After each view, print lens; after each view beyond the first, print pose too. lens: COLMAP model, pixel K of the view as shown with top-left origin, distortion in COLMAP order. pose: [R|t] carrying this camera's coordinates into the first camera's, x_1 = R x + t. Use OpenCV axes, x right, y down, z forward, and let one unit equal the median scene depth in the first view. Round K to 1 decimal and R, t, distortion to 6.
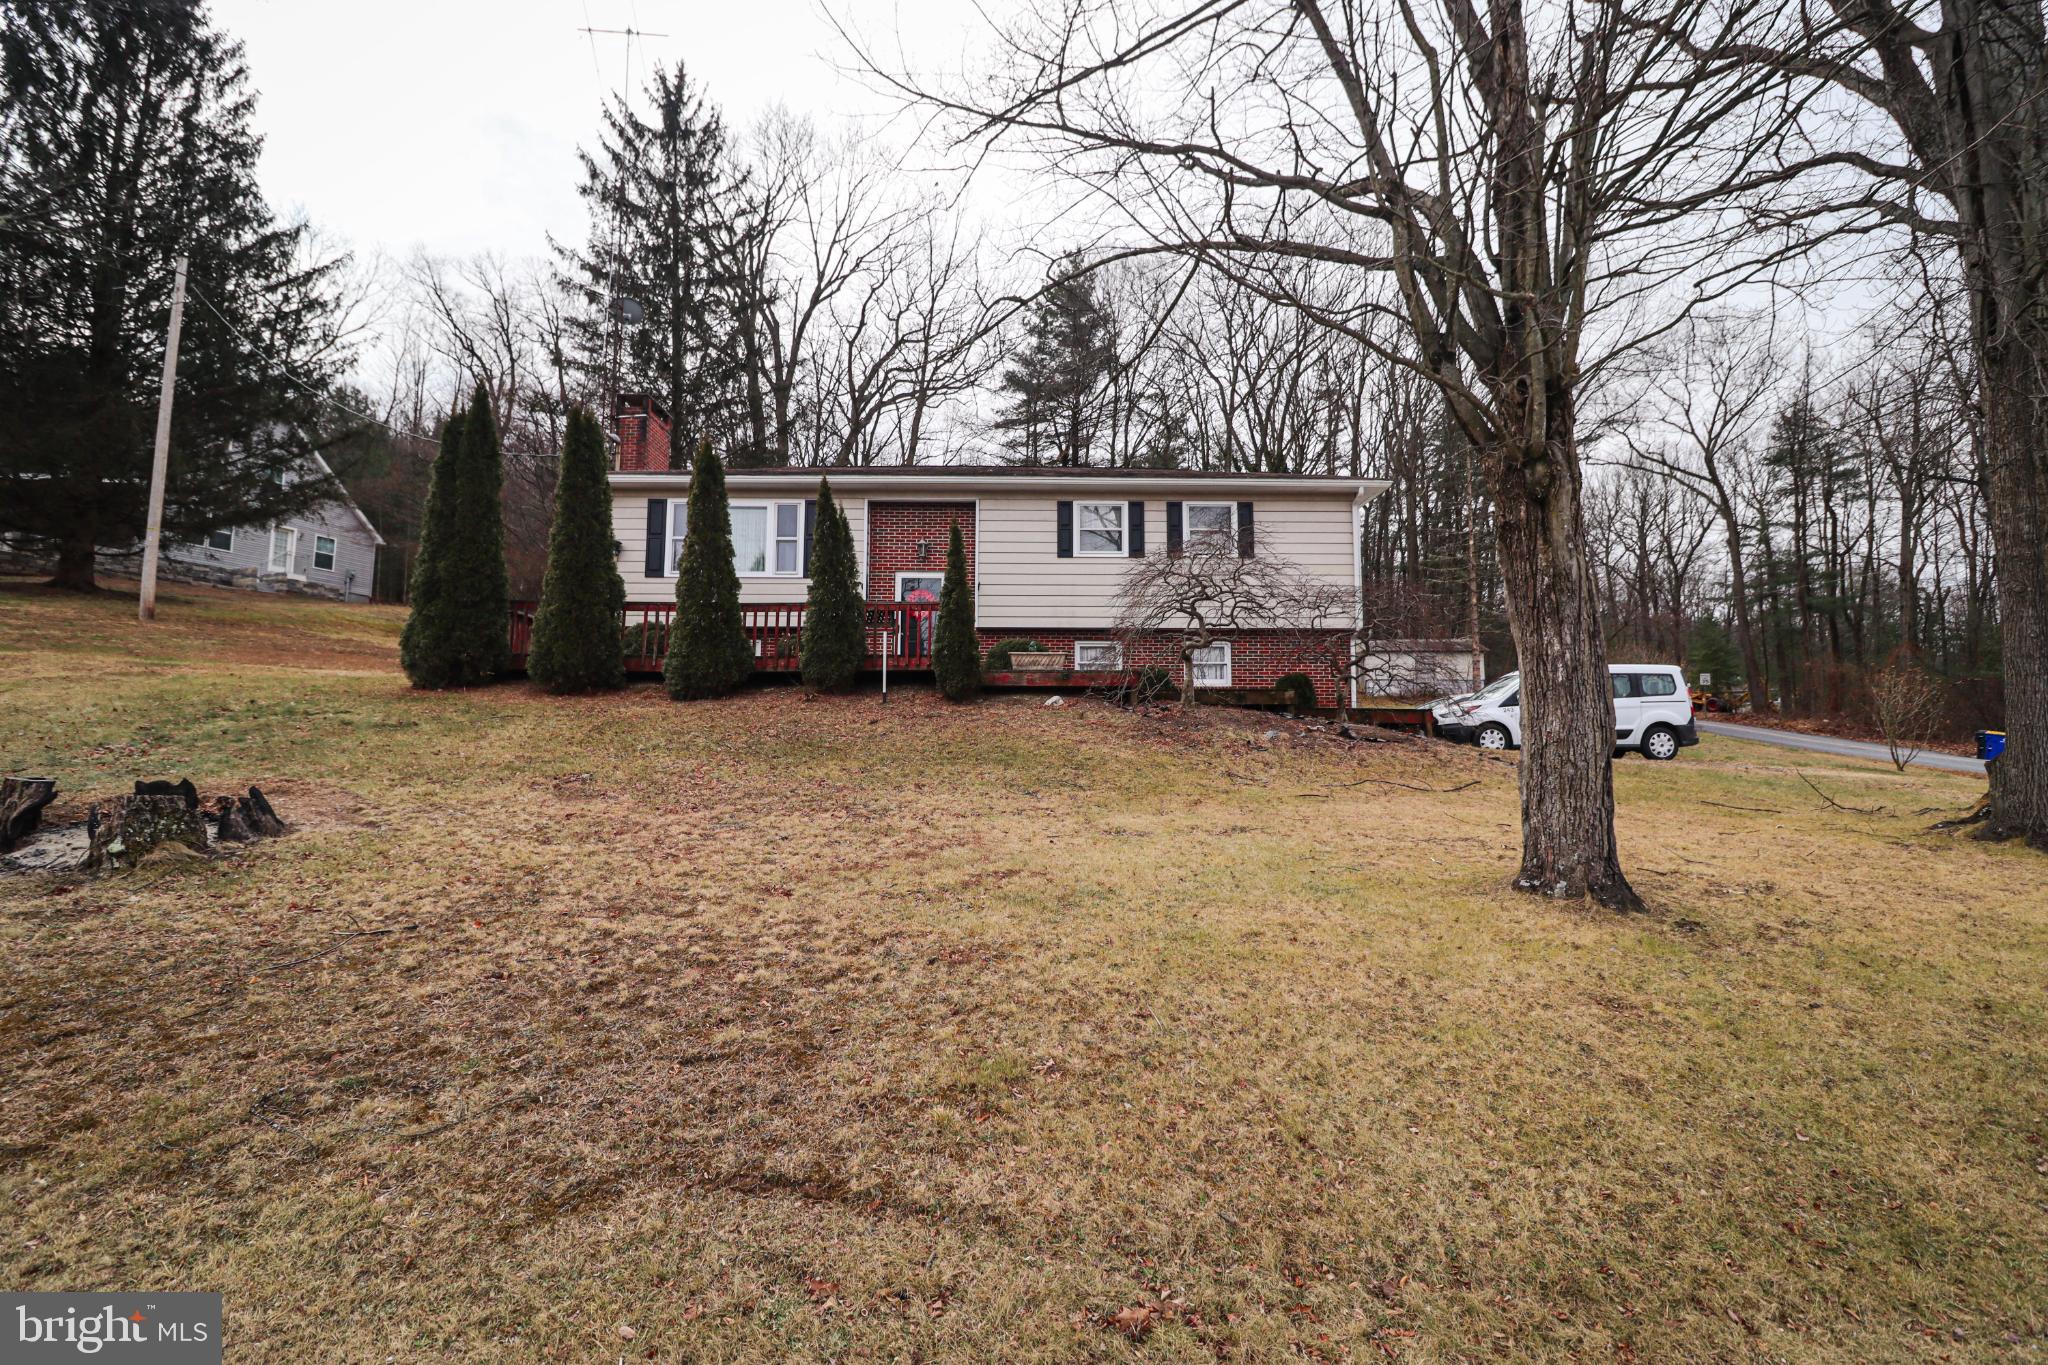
lens RADIAL K [[944.3, 0, 1025.5], [0, 944.3, 674.0], [0, 0, 1]] dist [-0.000946, -0.011262]
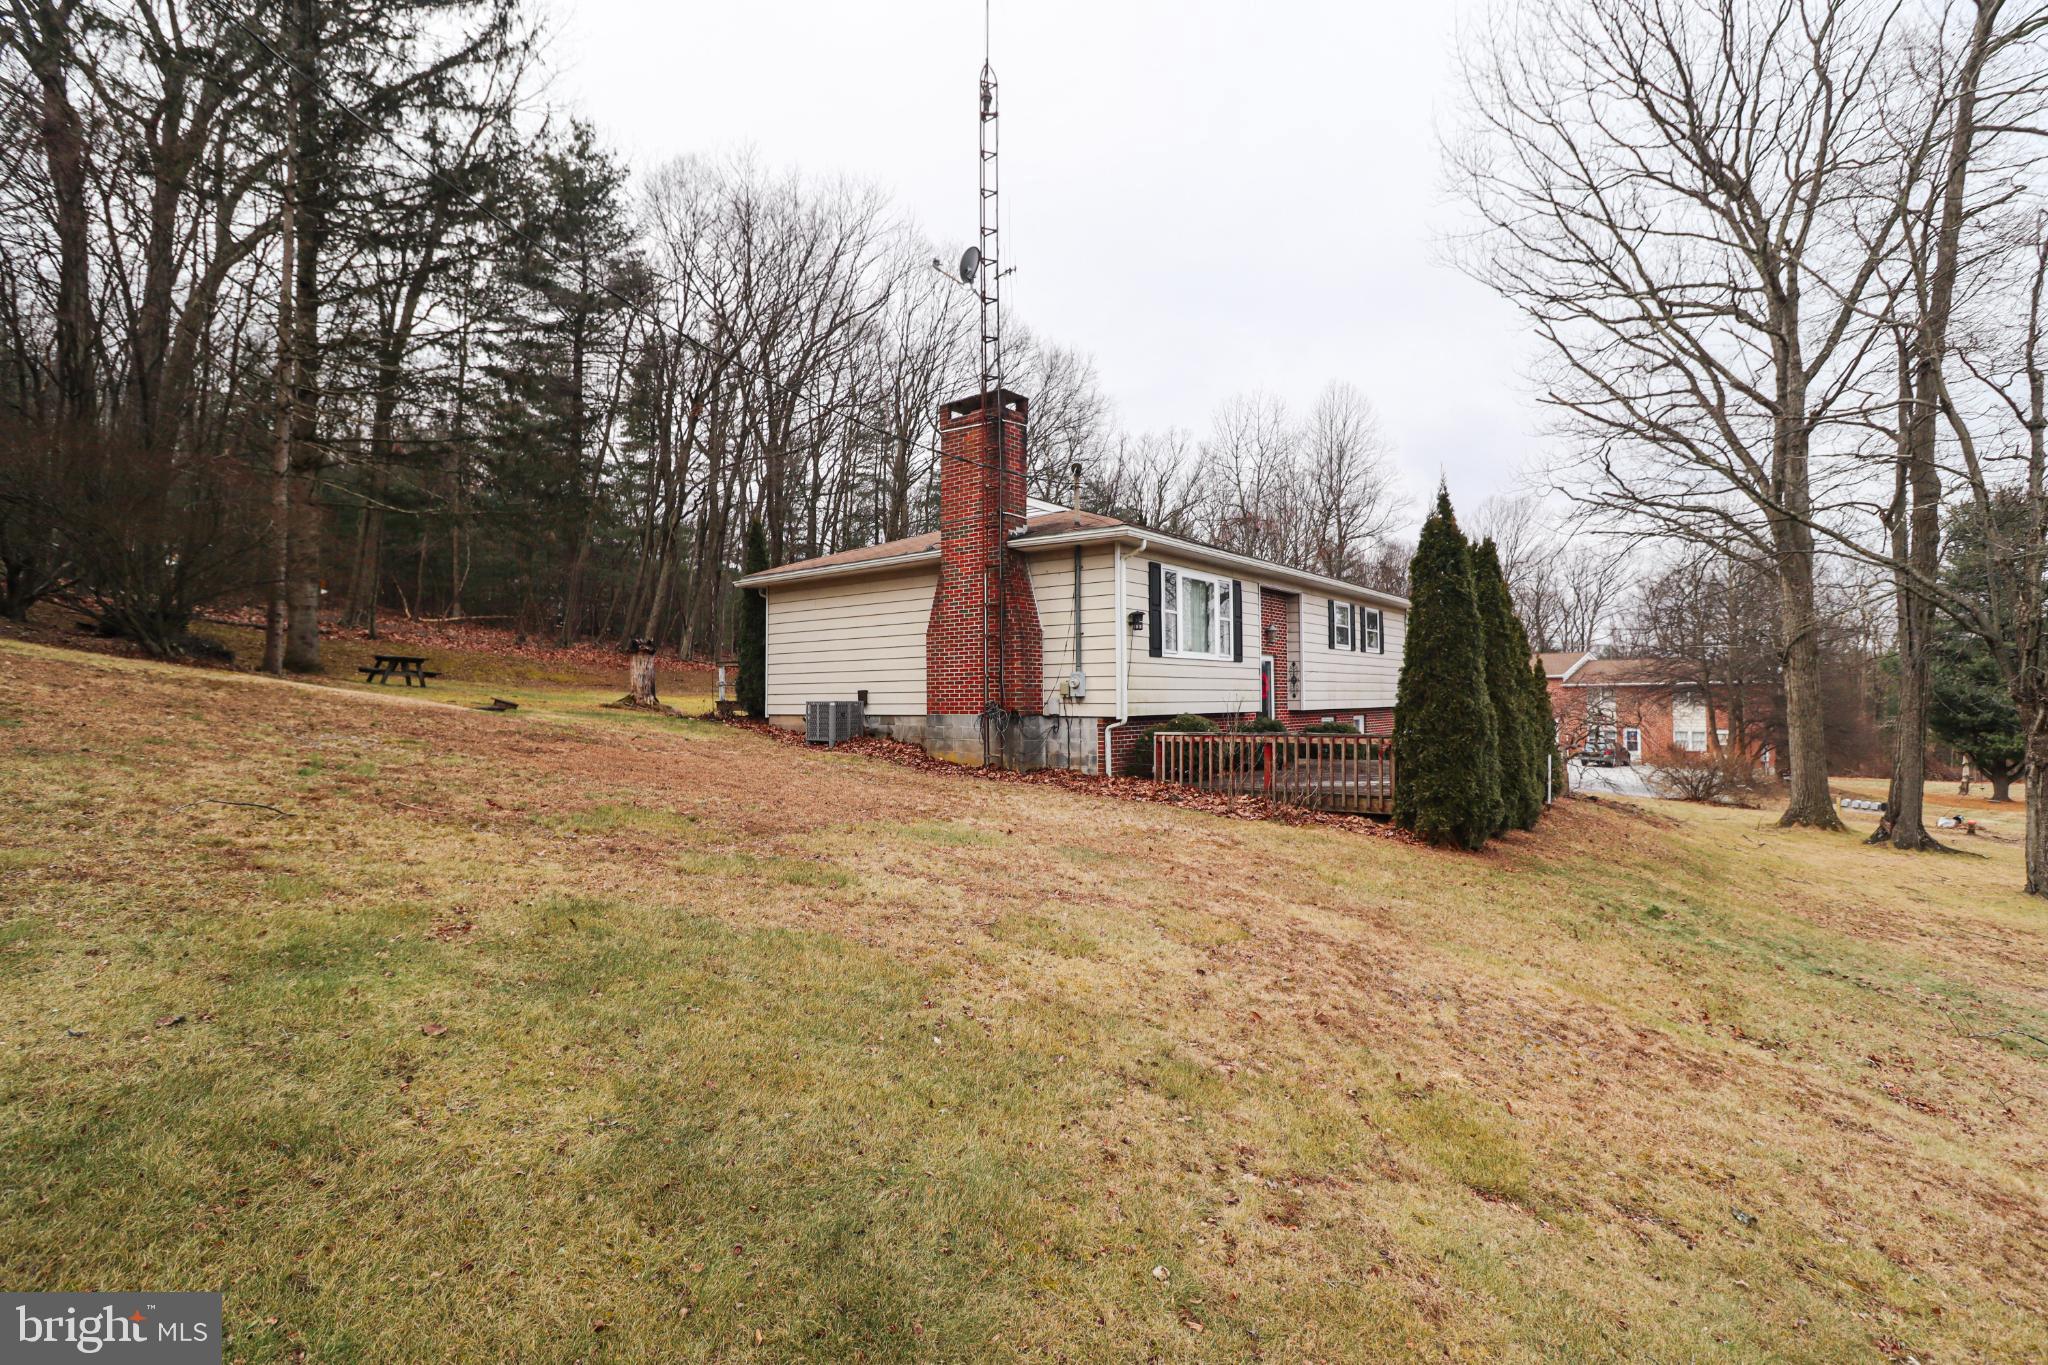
lens RADIAL K [[944.3, 0, 1035.2], [0, 944.3, 672.7], [0, 0, 1]] dist [-0.000946, -0.011262]
pose [[0.614460, 0.009700, 0.788889, -1.116354], [0.016844, 0.999535, -0.025409, -0.068665], [-0.788769, 0.028901, 0.614011, 0.571185]]
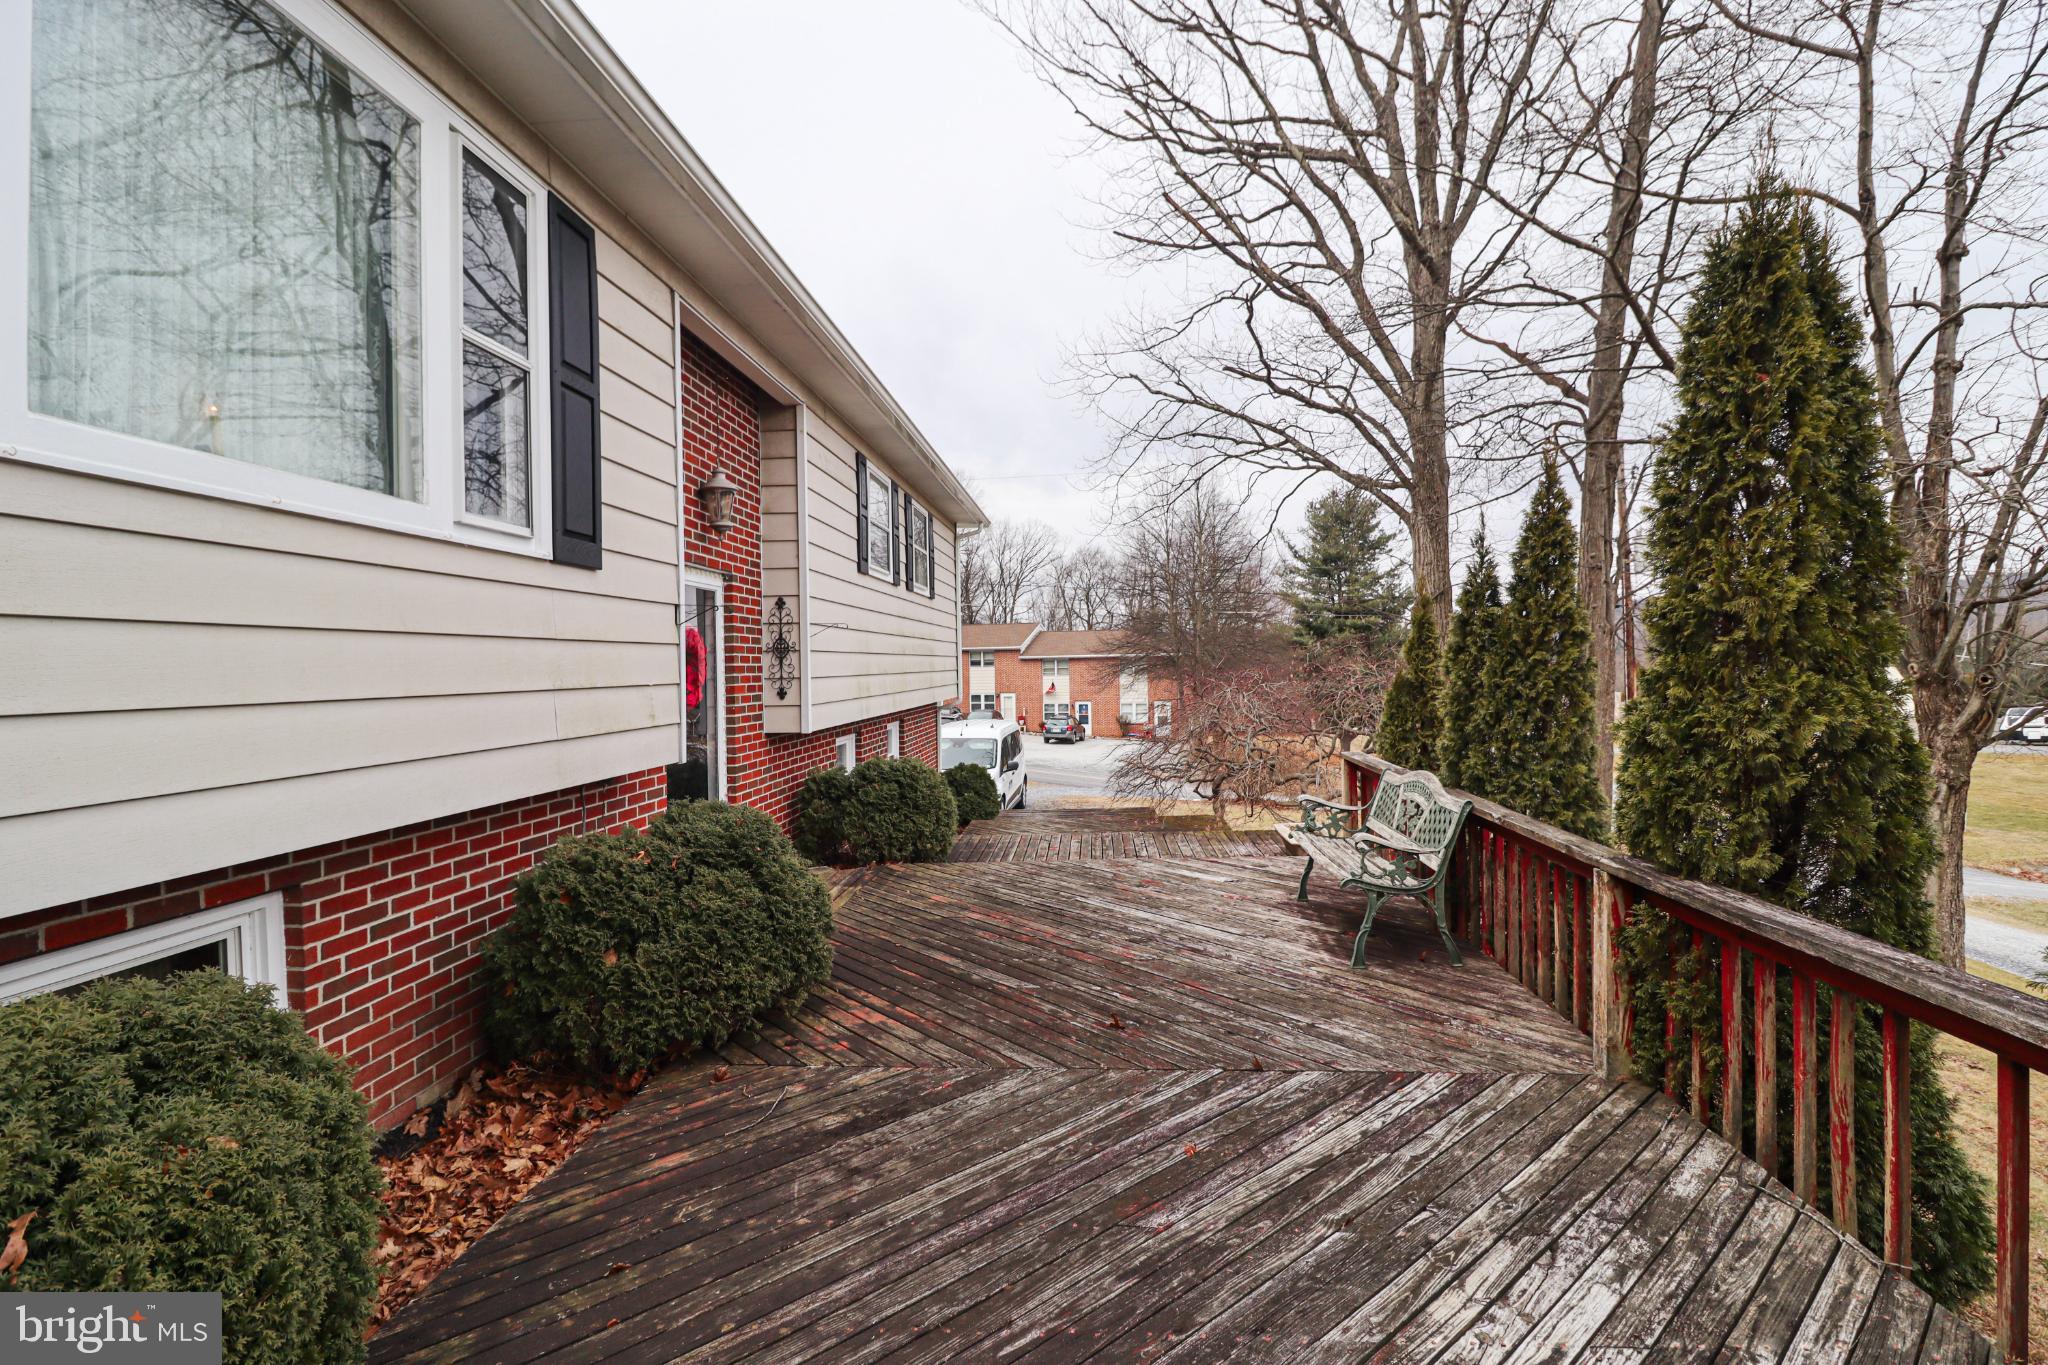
lens RADIAL K [[944.3, 0, 1039.2], [0, 944.3, 664.9], [0, 0, 1]] dist [-0.000946, -0.011262]
pose [[0.071716, -0.009956, 0.997375, -0.439148], [0.022407, 0.999714, 0.008368, -0.077295], [-0.997173, 0.021748, 0.071919, 0.877153]]
